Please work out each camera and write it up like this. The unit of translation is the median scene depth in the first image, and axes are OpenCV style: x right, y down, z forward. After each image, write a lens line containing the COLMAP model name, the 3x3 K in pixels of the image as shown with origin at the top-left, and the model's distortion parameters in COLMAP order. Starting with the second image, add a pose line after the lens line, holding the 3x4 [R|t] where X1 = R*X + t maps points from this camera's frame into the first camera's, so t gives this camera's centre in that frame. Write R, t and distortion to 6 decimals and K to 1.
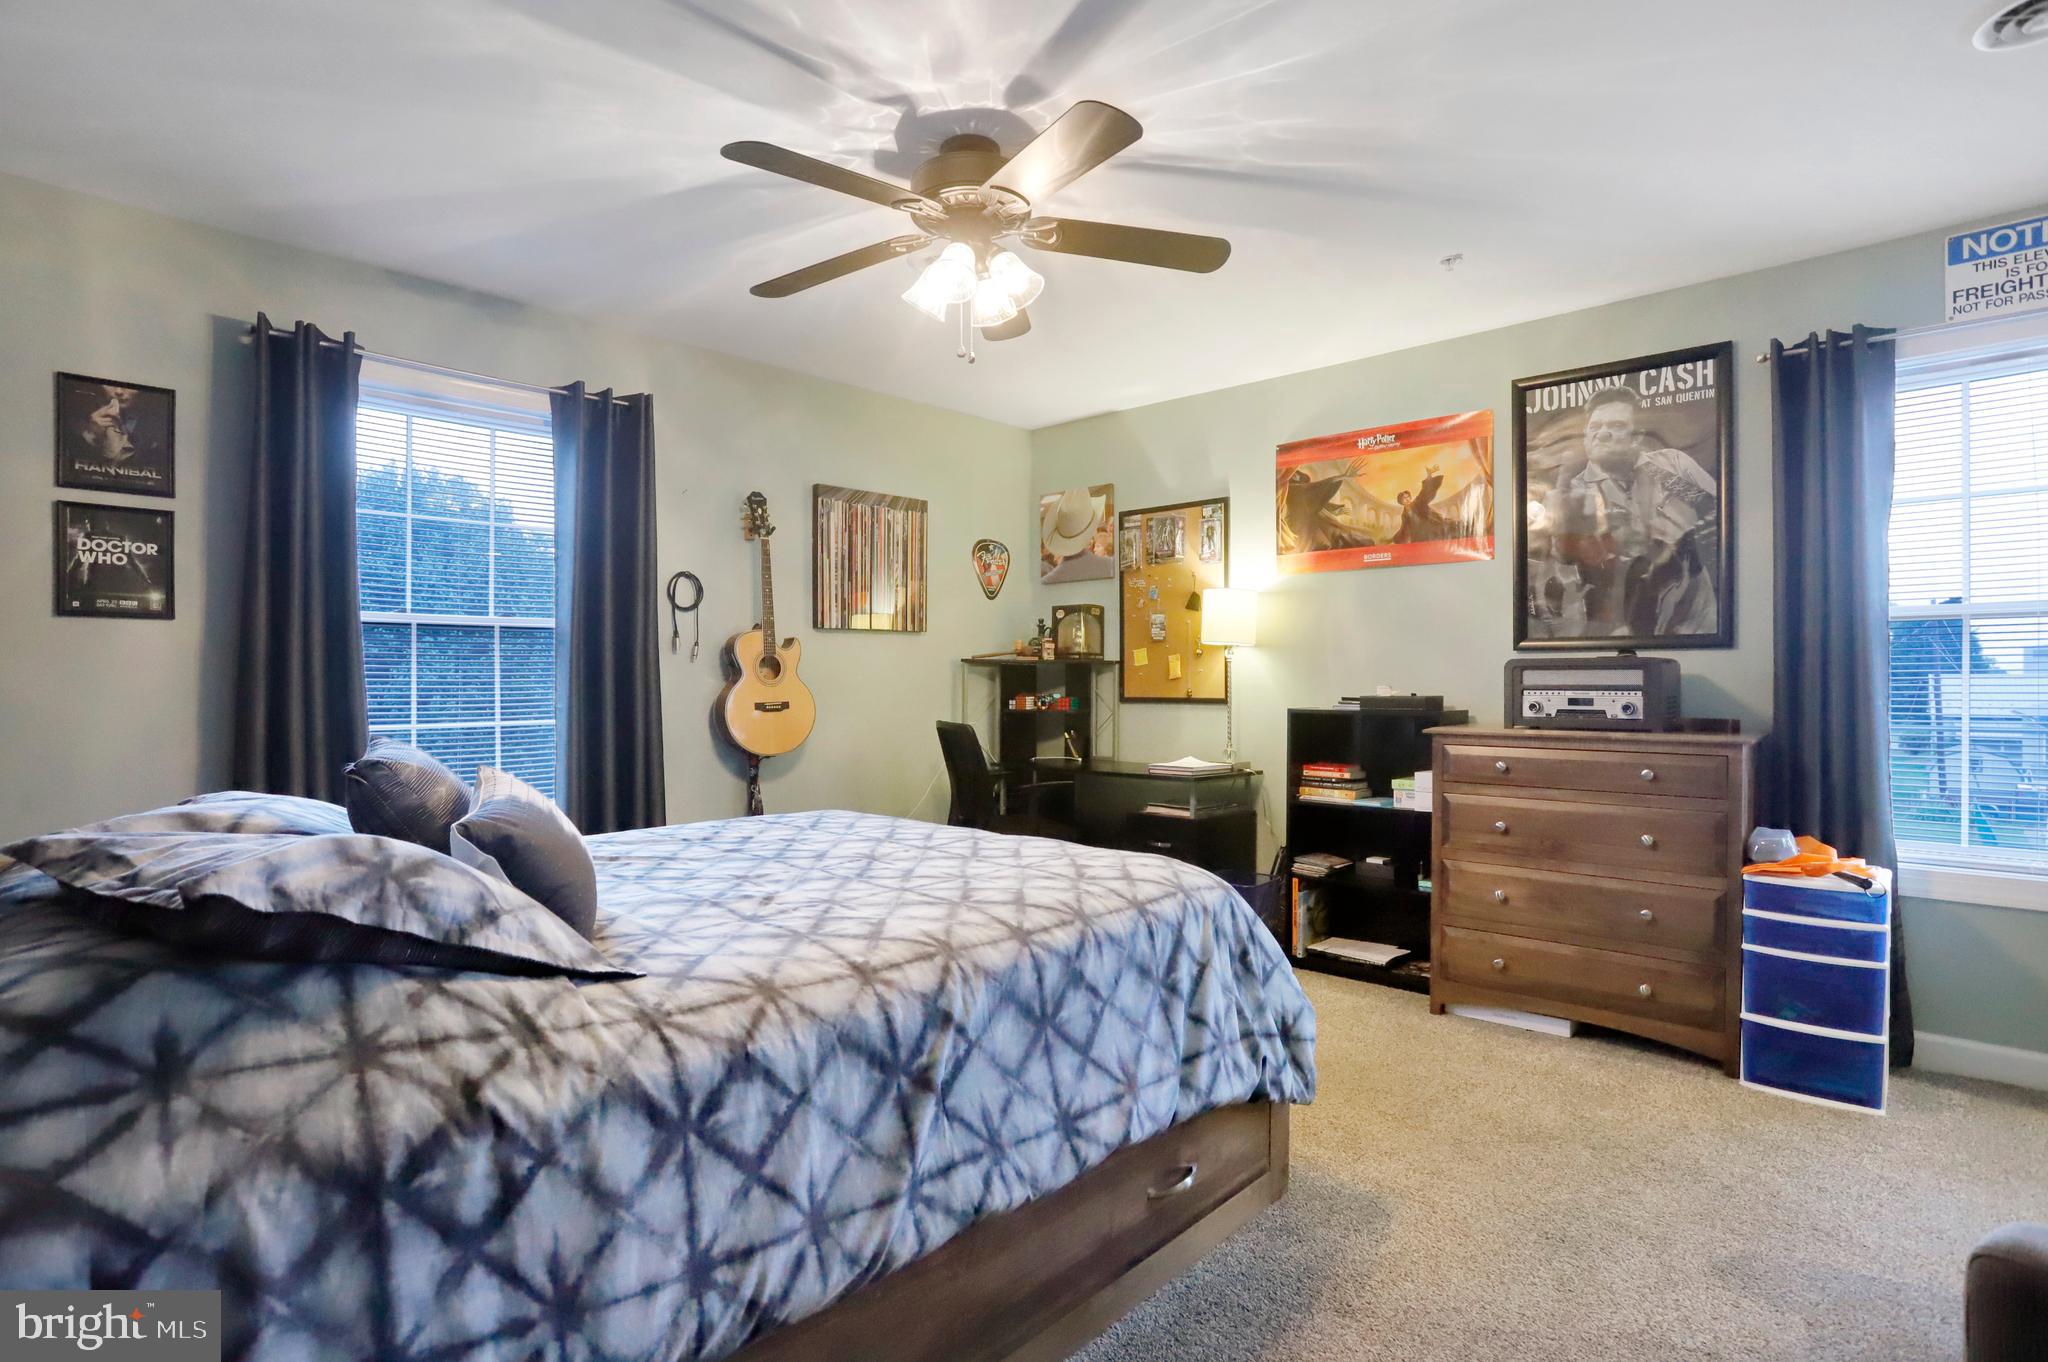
lens RADIAL K [[1002.5, 0, 1029.3], [0, 1002.5, 685.9], [0, 0, 1]] dist [-0.065981, 0.030782]
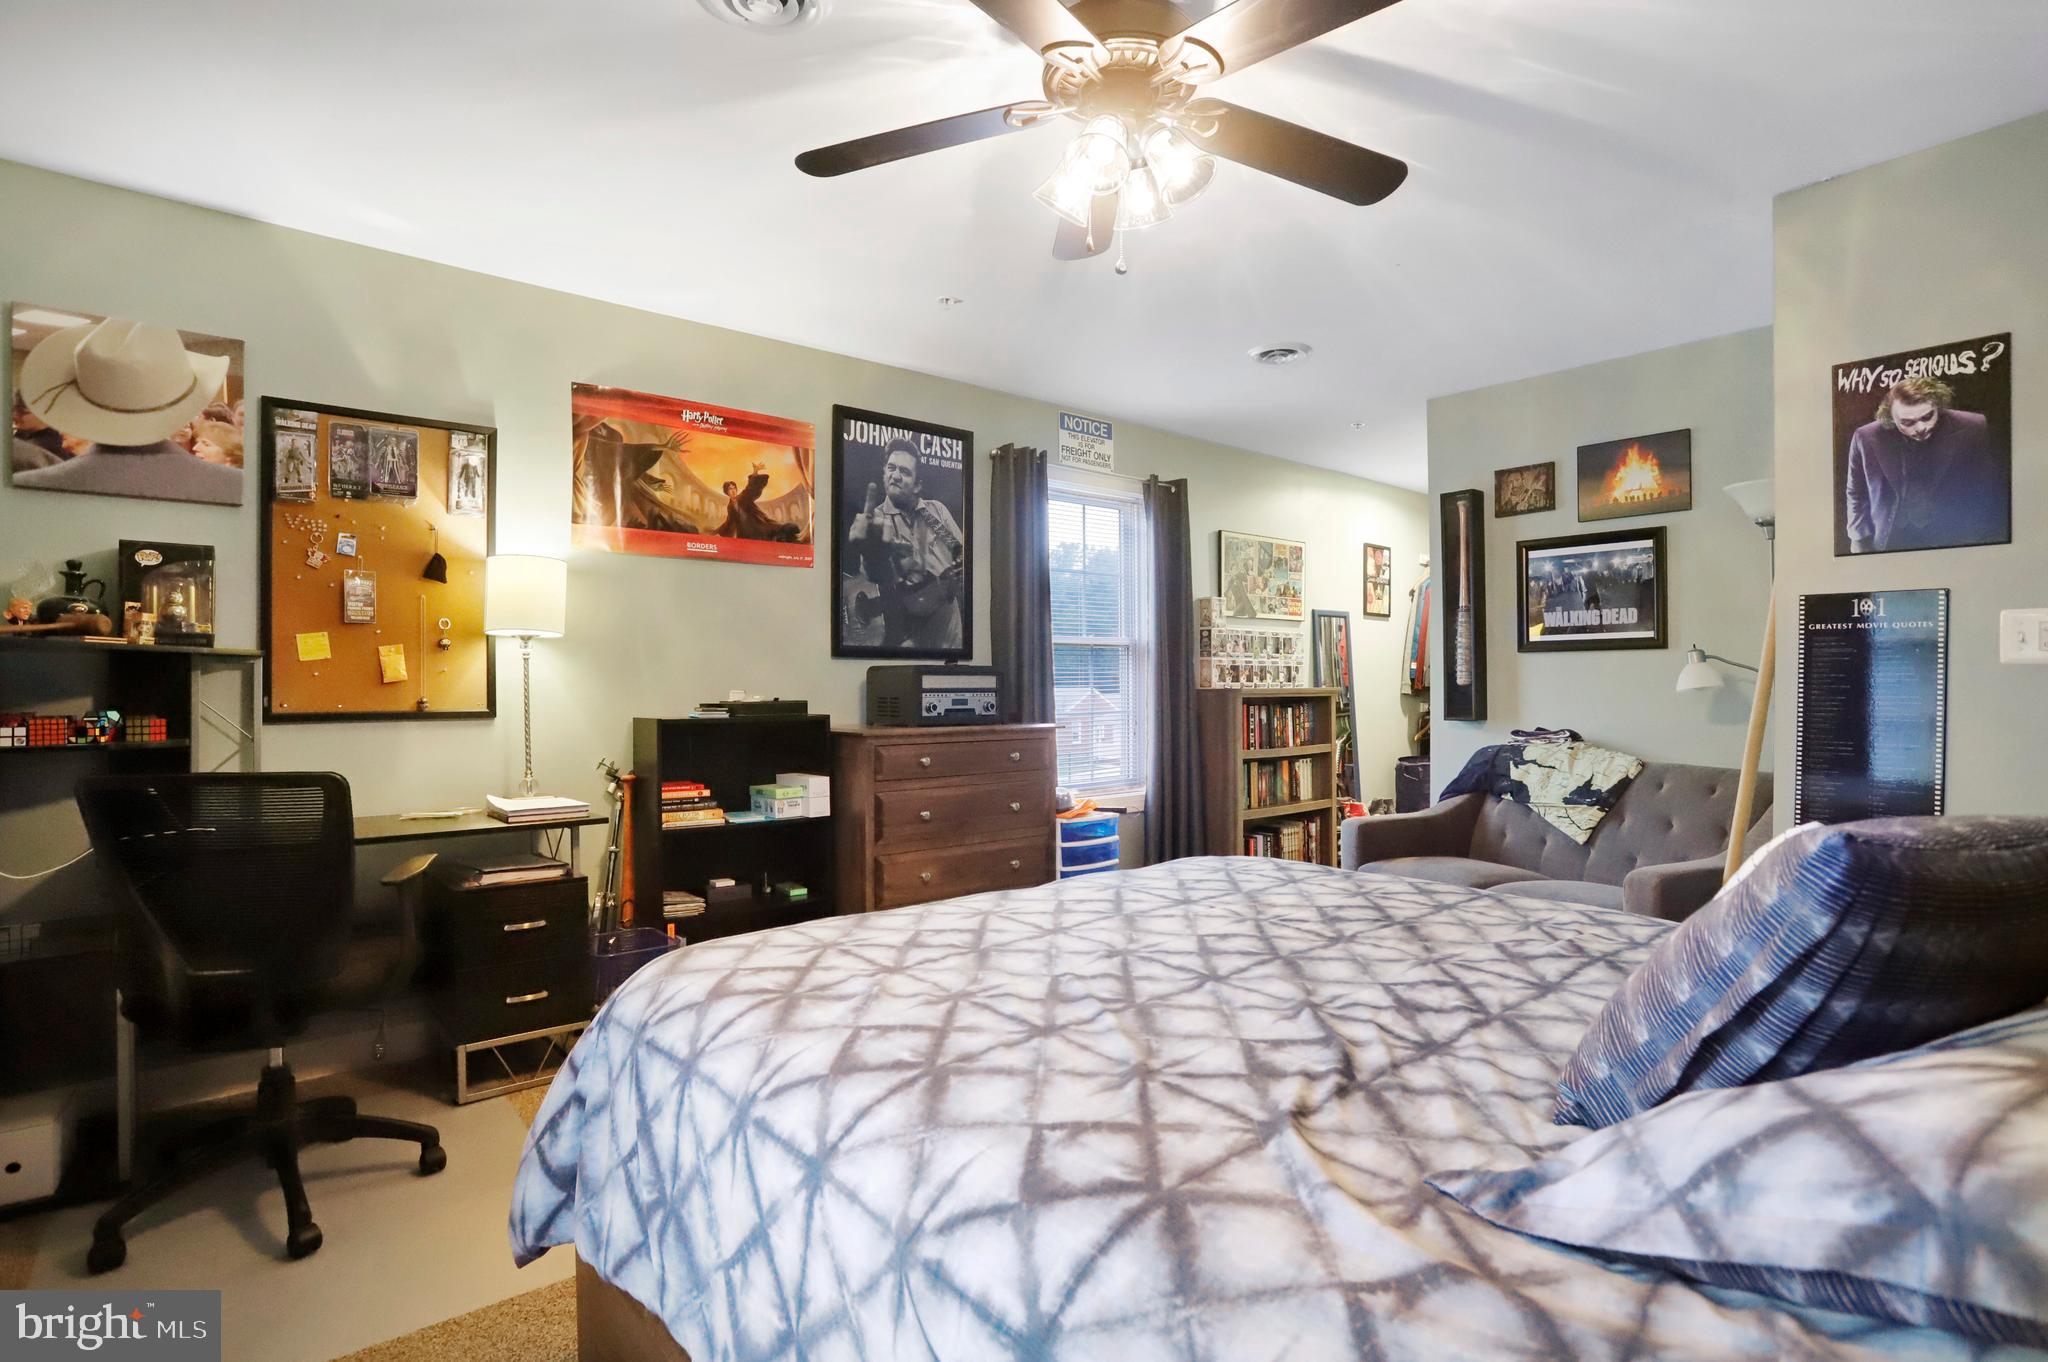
lens RADIAL K [[1002.5, 0, 1029.3], [0, 1002.5, 685.9], [0, 0, 1]] dist [-0.065981, 0.030782]
pose [[0.131120, -0.000491, 0.991366, -0.506035], [0.006289, 0.999980, -0.000336, -0.002187], [-0.991347, 0.006279, 0.131120, 0.593478]]
